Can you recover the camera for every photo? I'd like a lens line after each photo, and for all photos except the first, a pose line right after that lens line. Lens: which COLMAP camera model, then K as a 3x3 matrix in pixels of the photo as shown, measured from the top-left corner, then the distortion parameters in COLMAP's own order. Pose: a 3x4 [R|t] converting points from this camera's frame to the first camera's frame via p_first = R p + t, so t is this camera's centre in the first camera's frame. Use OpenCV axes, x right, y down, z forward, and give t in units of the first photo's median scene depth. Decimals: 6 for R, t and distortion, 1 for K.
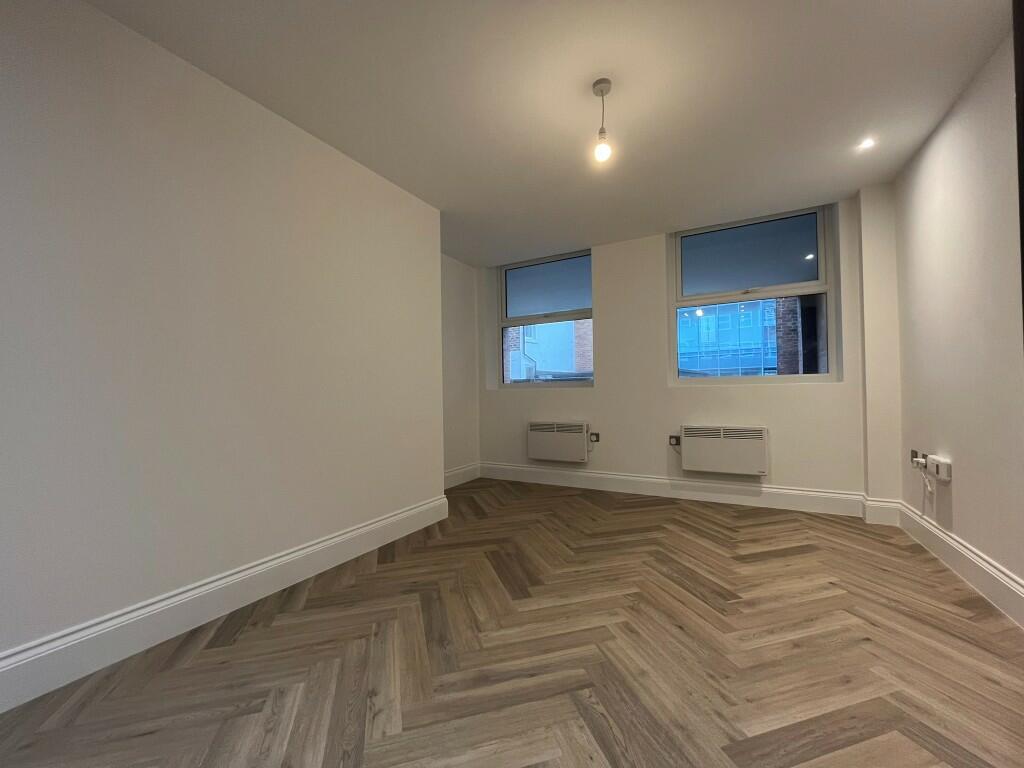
lens RADIAL K [[411.3, 0, 507.1], [0, 411.3, 386.8], [0, 0, 1]] dist [-0.000064, -0.000183]
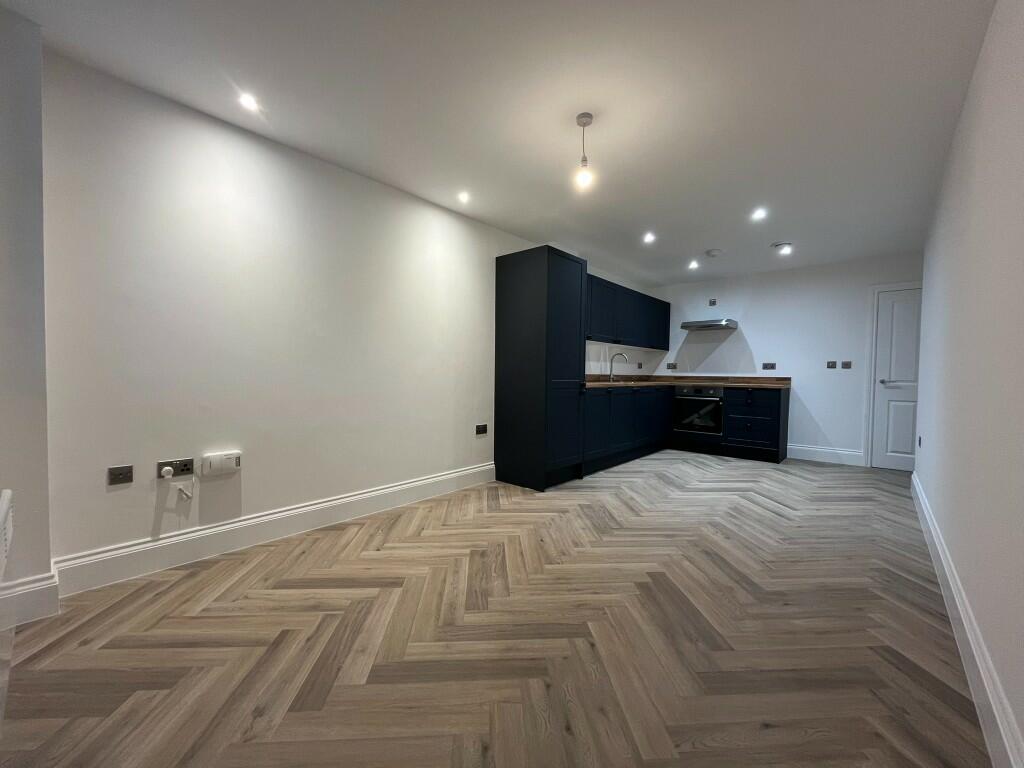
lens RADIAL K [[411.3, 0, 507.1], [0, 411.3, 386.8], [0, 0, 1]] dist [-0.000064, -0.000183]
pose [[-0.974712, -0.004627, 0.223418, 0.162801], [-0.001225, 0.999881, 0.015364, -0.004753], [-0.223462, 0.014702, -0.974602, 1.938157]]
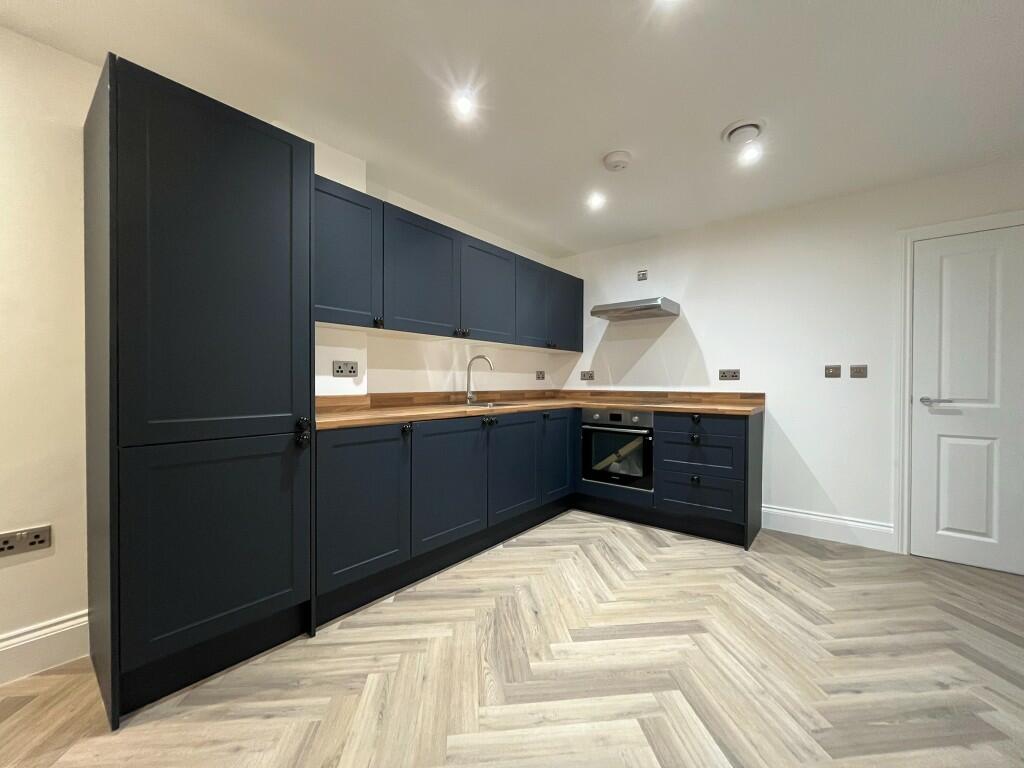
lens RADIAL K [[411.3, 0, 507.1], [0, 411.3, 386.8], [0, 0, 1]] dist [-0.000064, -0.000183]
pose [[-0.983799, 0.011555, 0.178902, -0.293437], [0.010735, 0.999927, -0.005552, -0.049009], [-0.178953, -0.003542, -0.983851, 0.784722]]
